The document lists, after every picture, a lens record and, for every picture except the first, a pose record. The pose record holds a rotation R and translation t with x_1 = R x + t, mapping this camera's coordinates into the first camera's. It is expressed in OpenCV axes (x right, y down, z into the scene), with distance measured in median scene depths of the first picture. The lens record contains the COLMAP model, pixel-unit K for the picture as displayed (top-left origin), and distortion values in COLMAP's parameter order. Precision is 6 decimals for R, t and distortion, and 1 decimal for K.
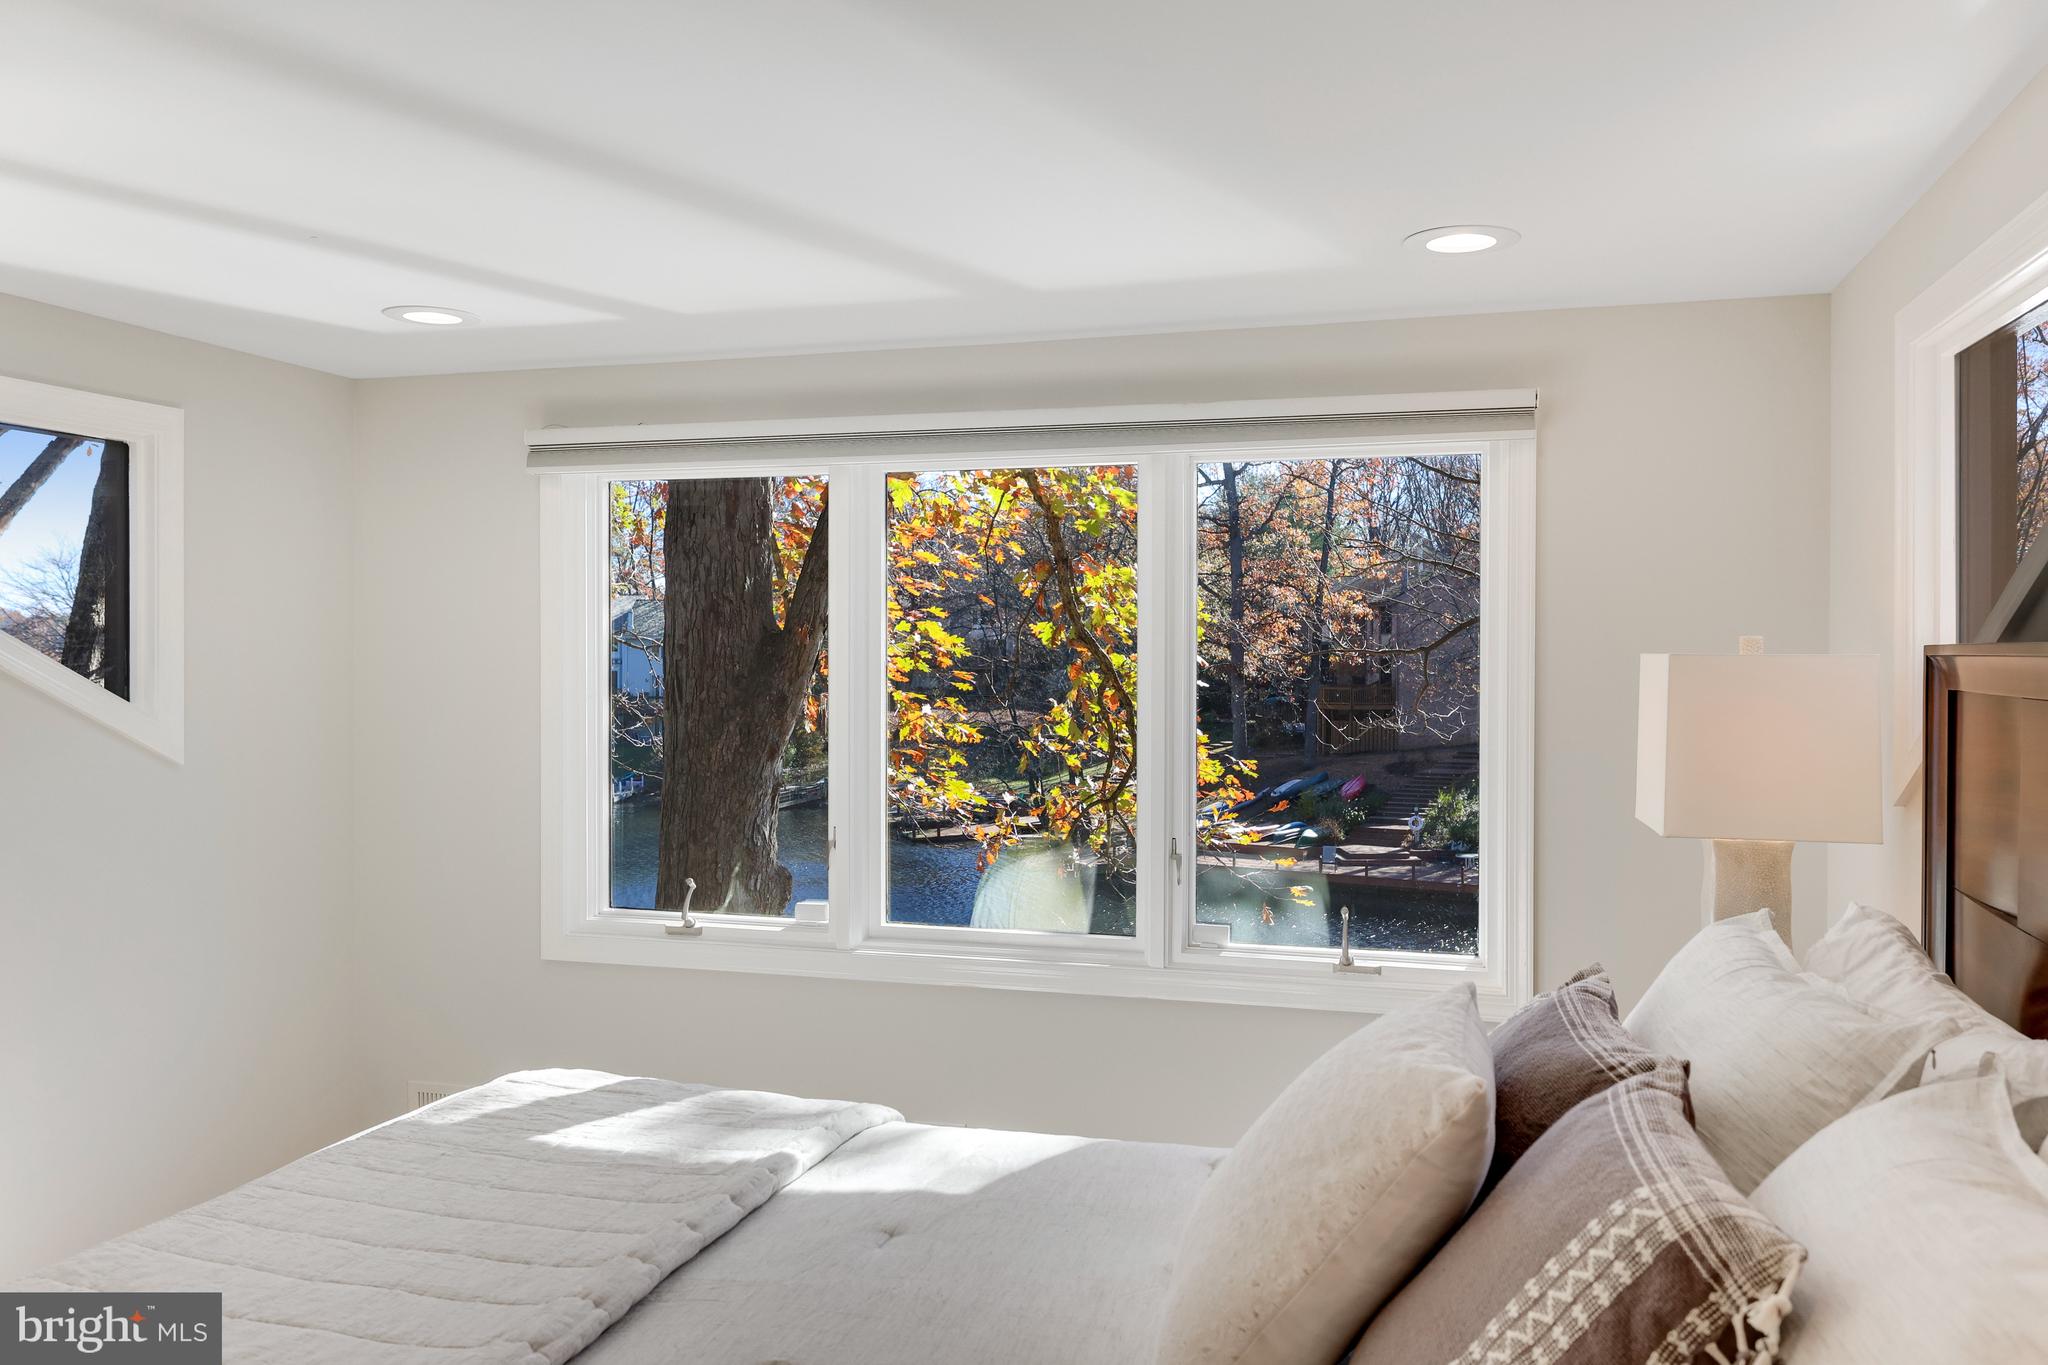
lens RADIAL K [[1549.4, 0, 1059.4], [0, 1549.4, 674.7], [0, 0, 1]] dist [-0.004999, -0.003883]
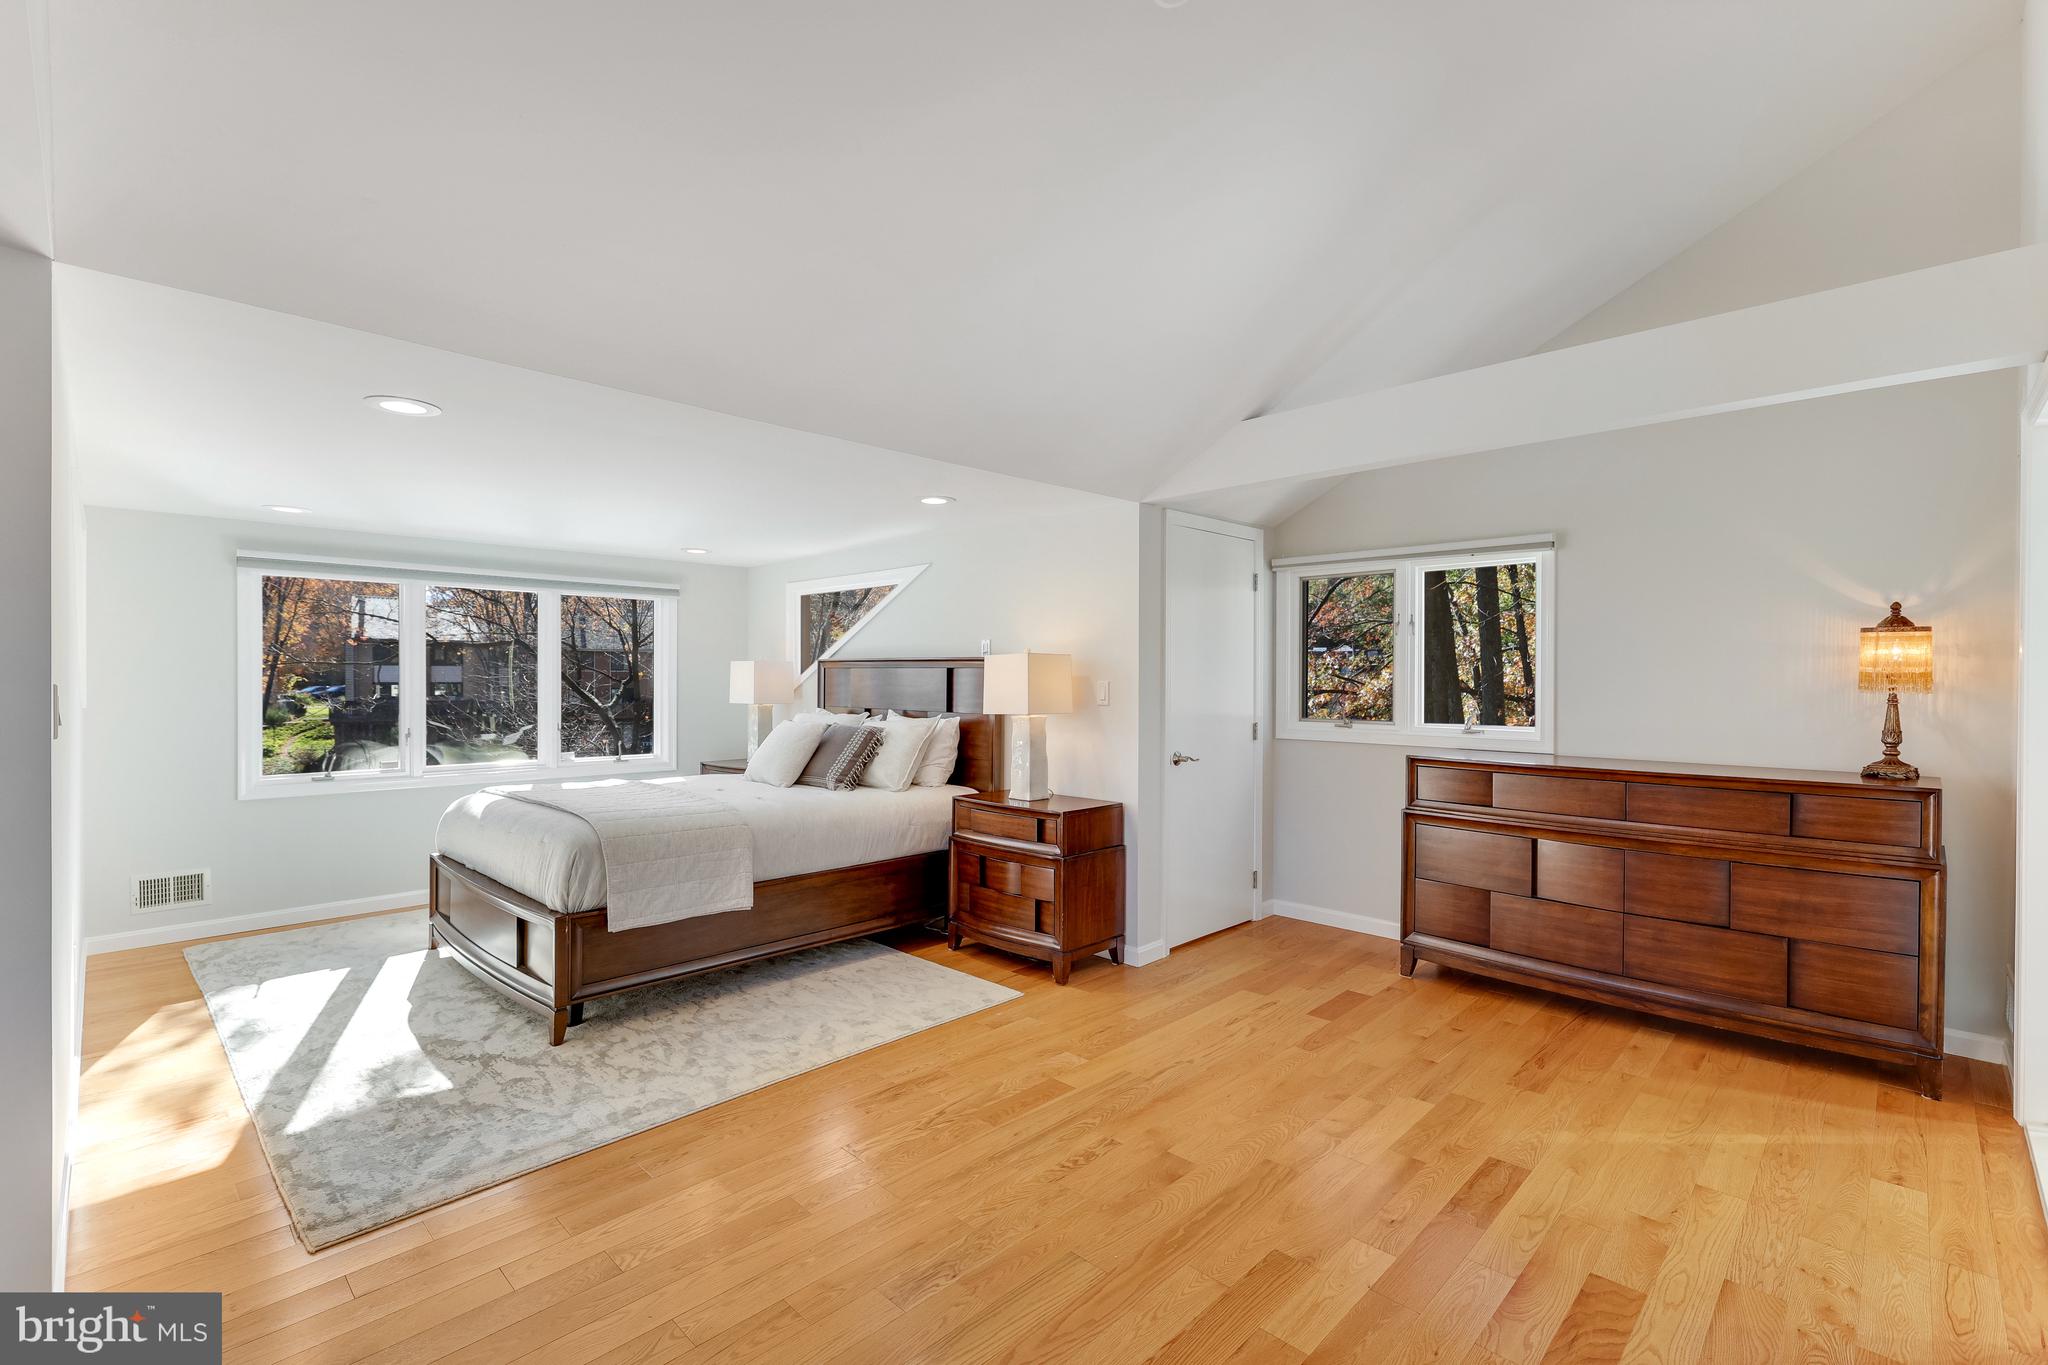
lens RADIAL K [[908.6, 0, 1046.5], [0, 908.6, 687.9], [0, 0, 1]] dist [0.000225, 0.000145]
pose [[0.464702, -0.011164, 0.885397, -0.955564], [0.009914, 0.999923, 0.007404, 0.032795], [-0.885412, 0.005337, 0.464777, -0.575232]]
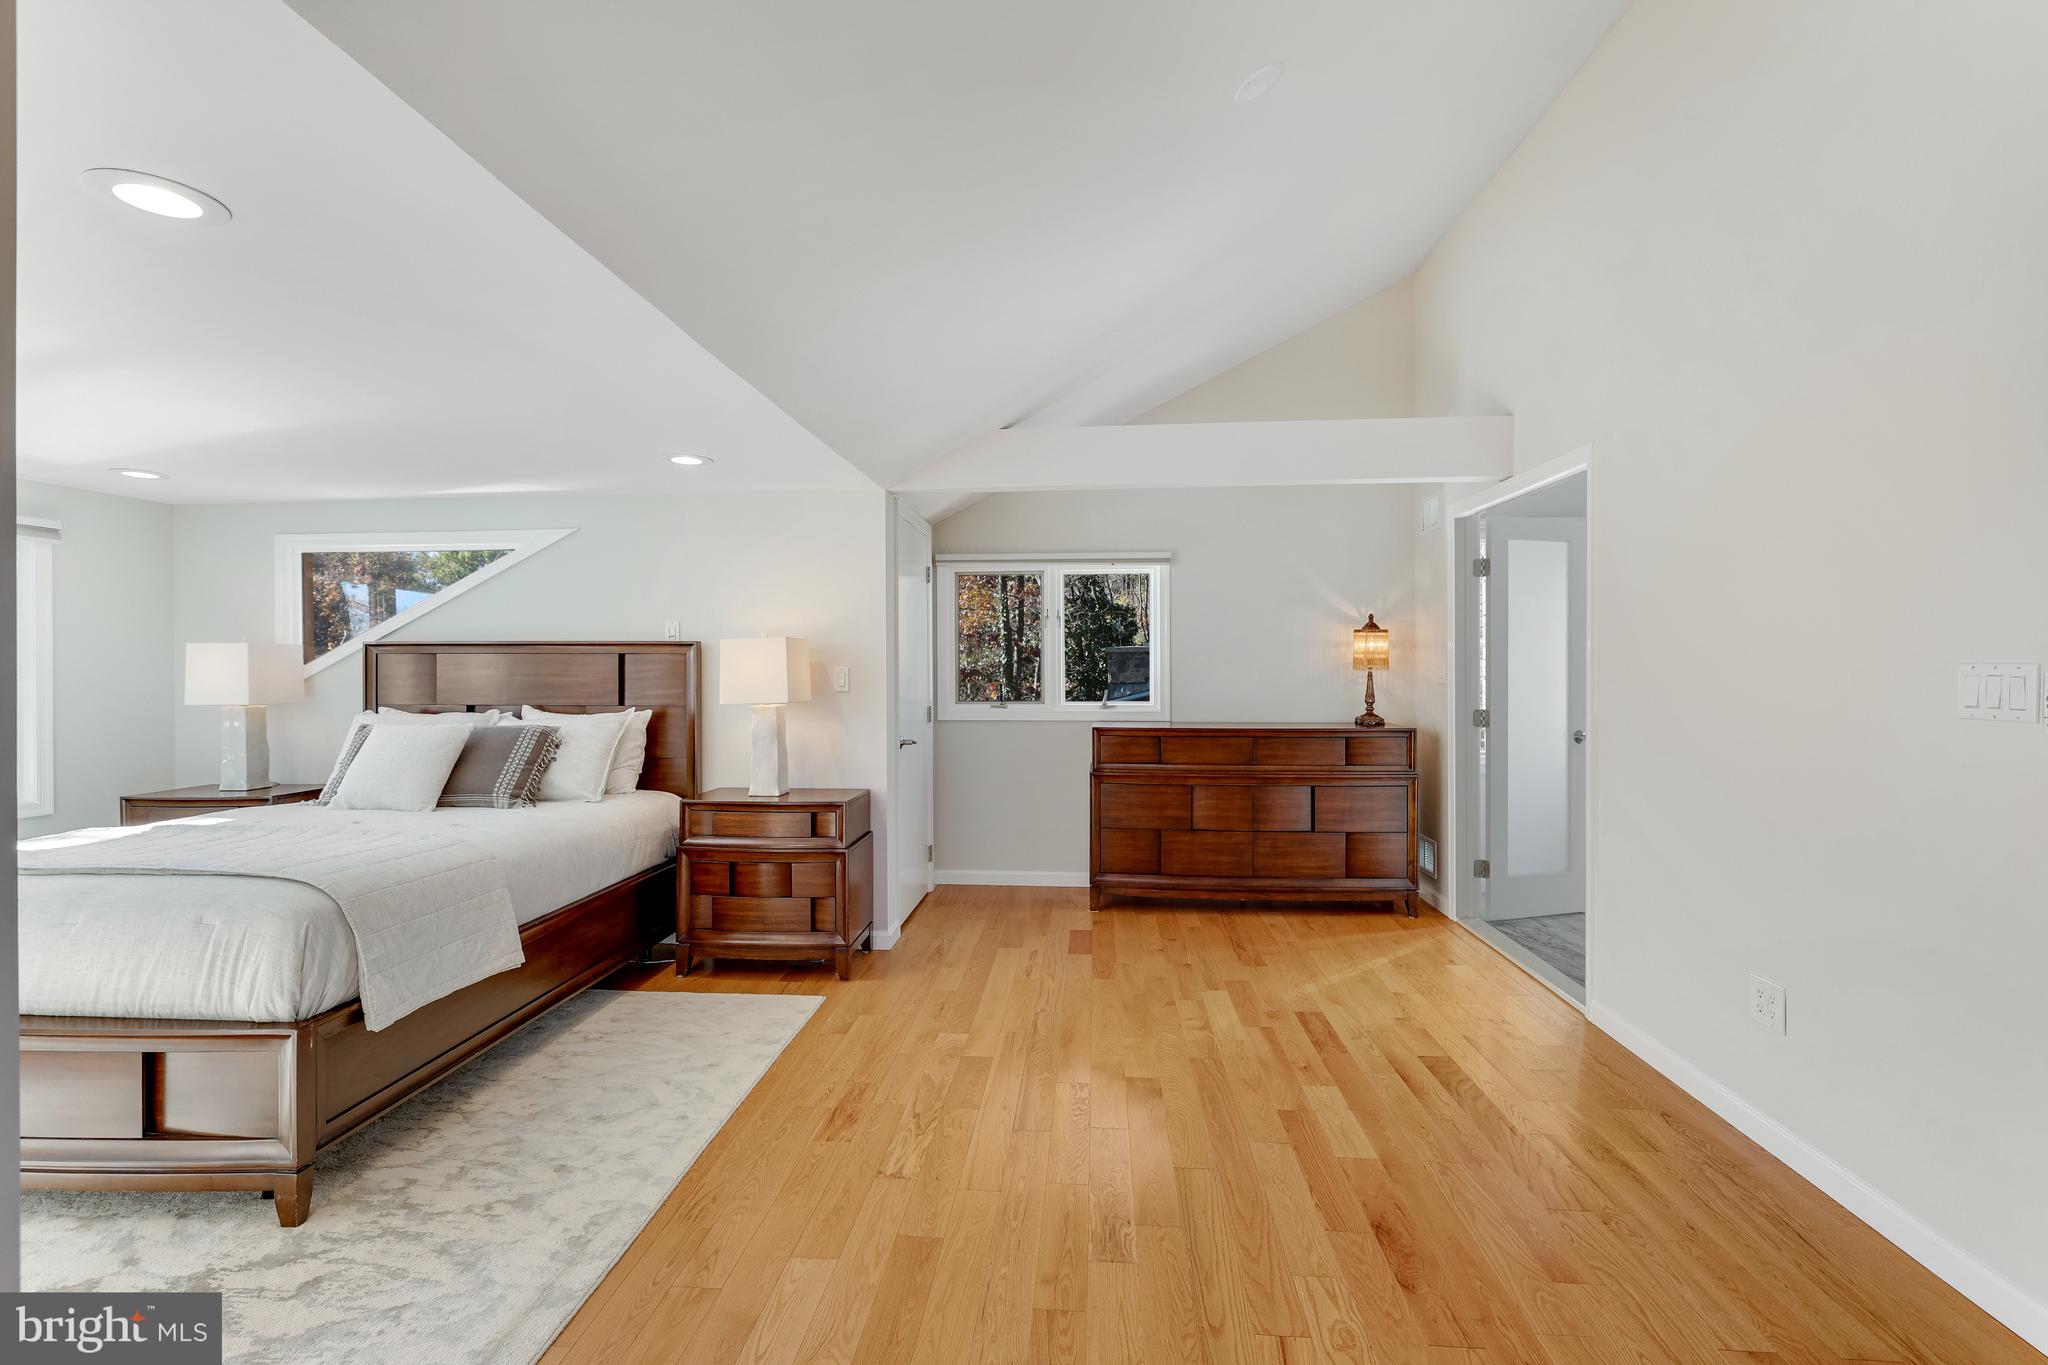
lens RADIAL K [[899.5, 0, 1034.1], [0, 899.5, 675.6], [0, 0, 1]] dist [0.000597, -0.000127]
pose [[-0.200375, -0.008314, 0.979684, -1.051447], [0.016408, 0.999795, 0.011841, 0.034548], [-0.979582, 0.018447, -0.200198, -0.080777]]
